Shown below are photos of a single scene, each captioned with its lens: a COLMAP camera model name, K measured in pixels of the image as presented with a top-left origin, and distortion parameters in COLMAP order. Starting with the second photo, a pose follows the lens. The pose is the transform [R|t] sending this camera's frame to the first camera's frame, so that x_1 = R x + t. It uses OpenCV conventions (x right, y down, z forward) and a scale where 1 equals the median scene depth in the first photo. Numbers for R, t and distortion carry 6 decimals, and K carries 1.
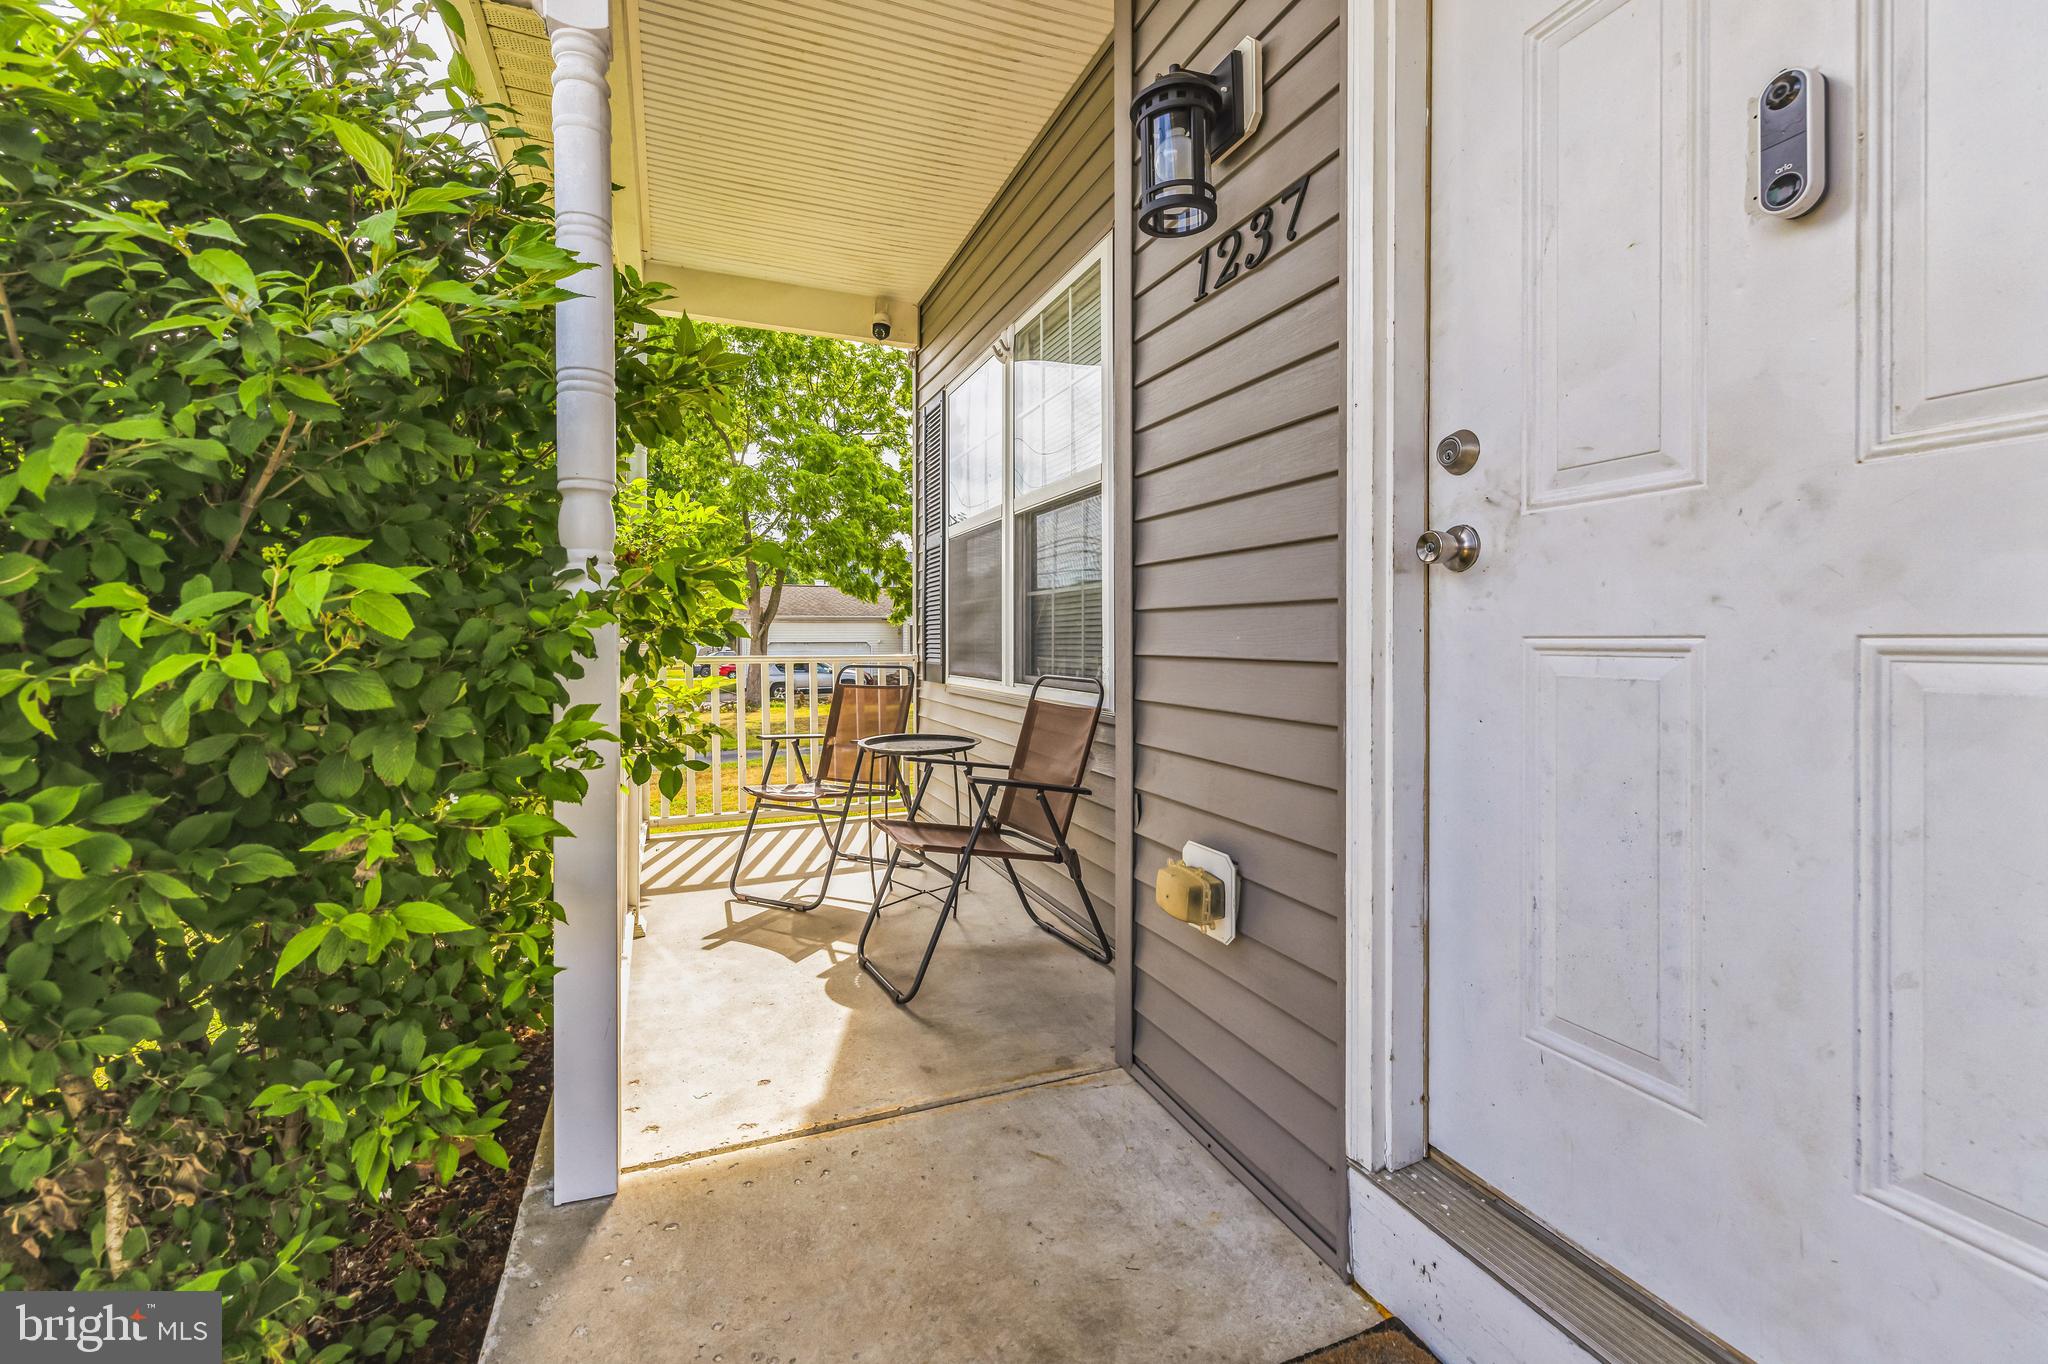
lens RADIAL K [[866.9, 0, 1022.6], [0, 866.9, 644.8], [0, 0, 1]] dist [-0.003084, 0.000146]
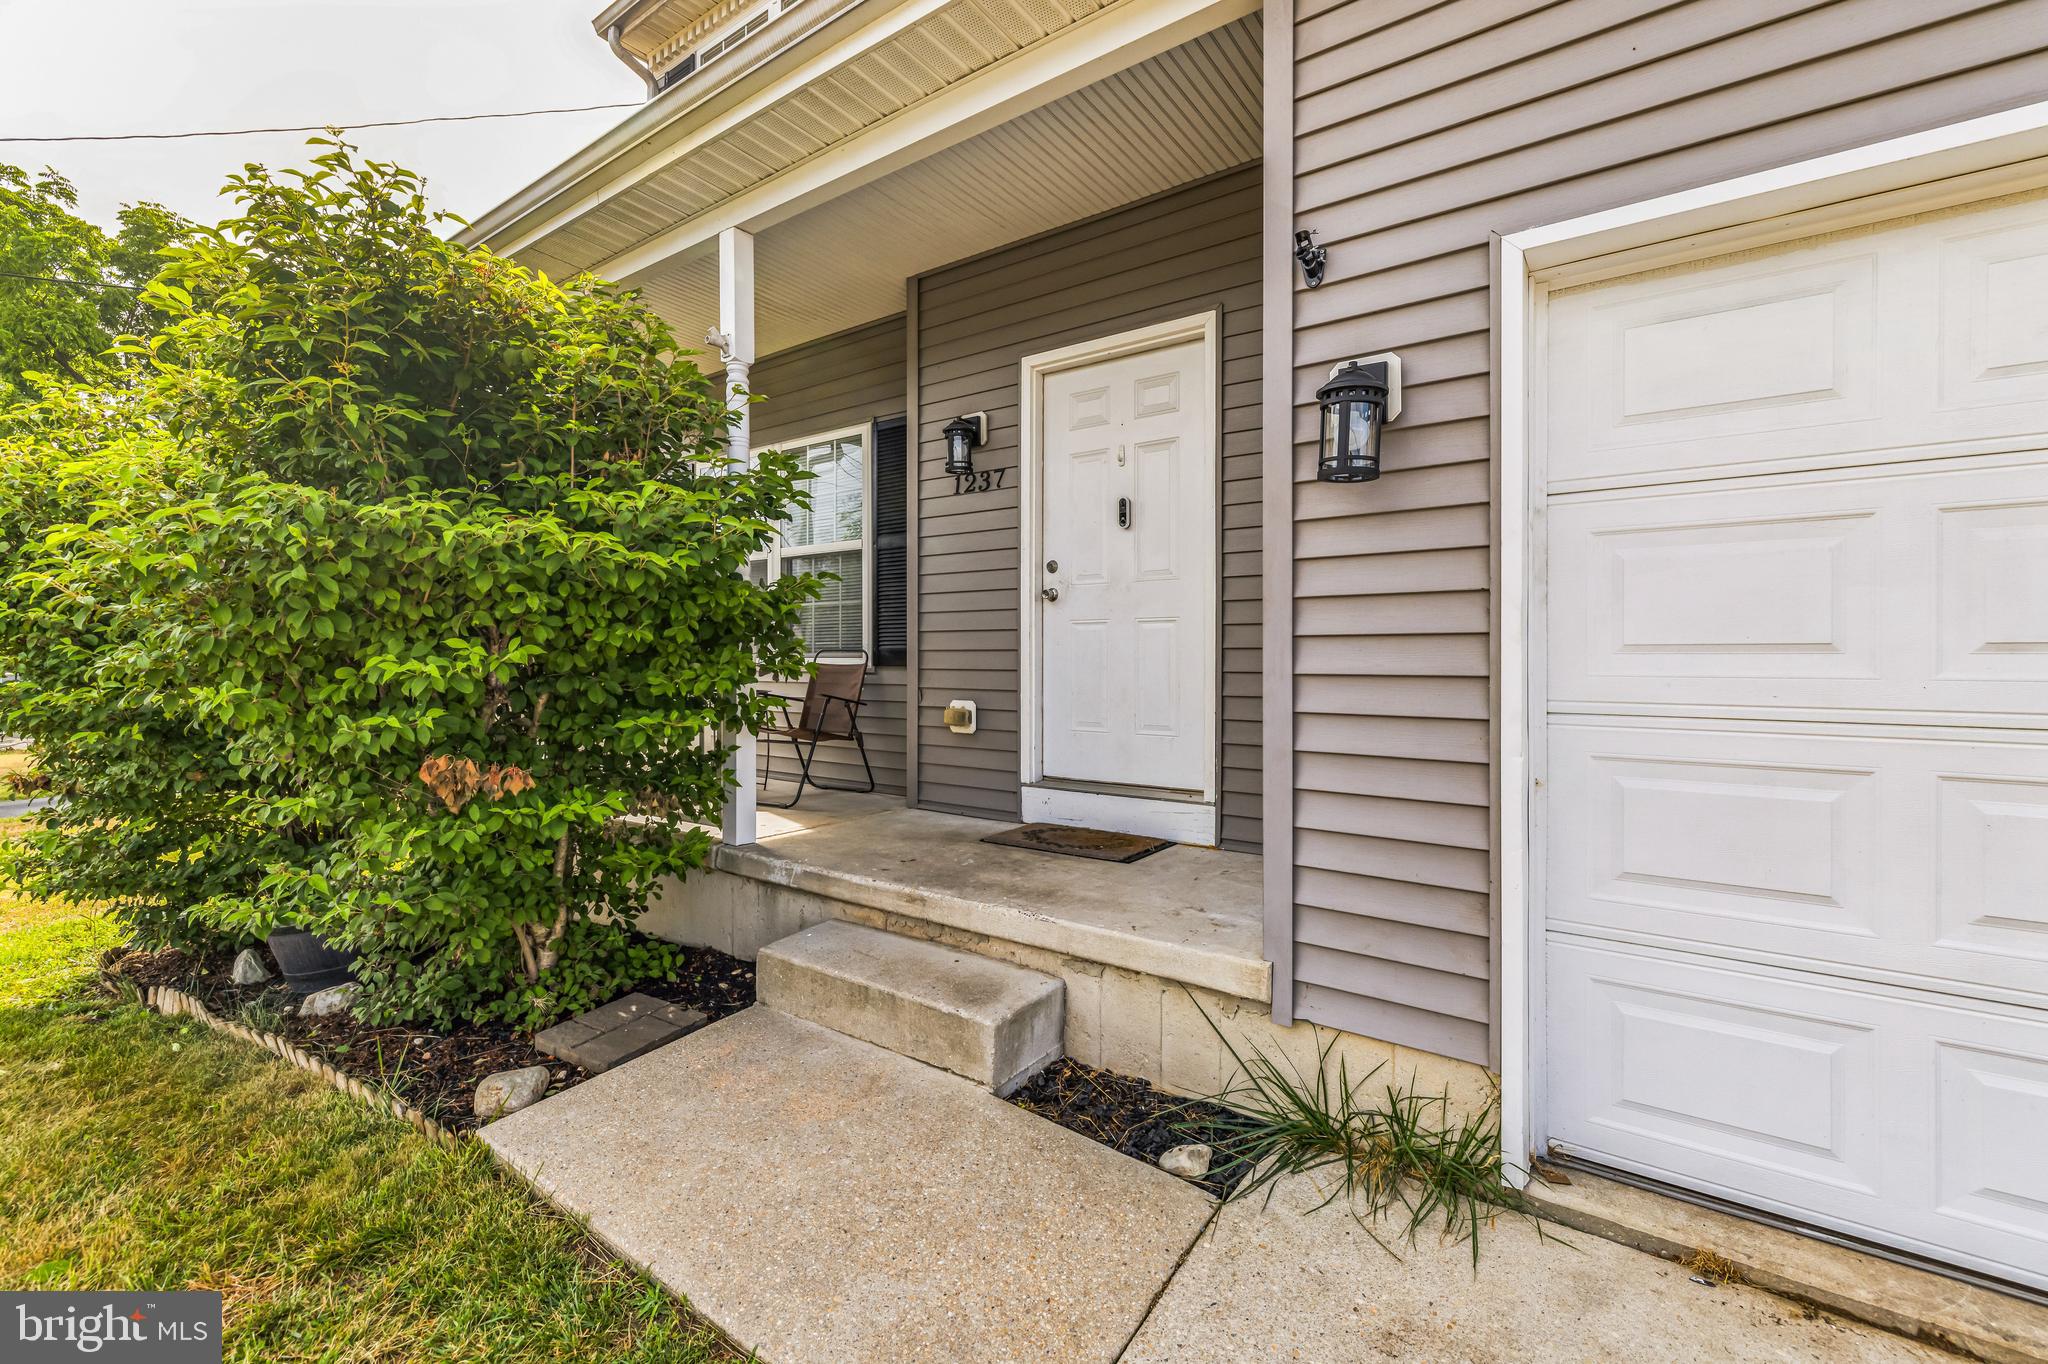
lens RADIAL K [[866.9, 0, 1019.1], [0, 866.9, 662.1], [0, 0, 1]] dist [-0.003084, 0.000146]
pose [[0.846040, 0.002960, 0.533111, -1.300732], [0.002297, 0.999955, -0.009197, 0.168168], [-0.533114, 0.009006, 0.845996, -1.656556]]
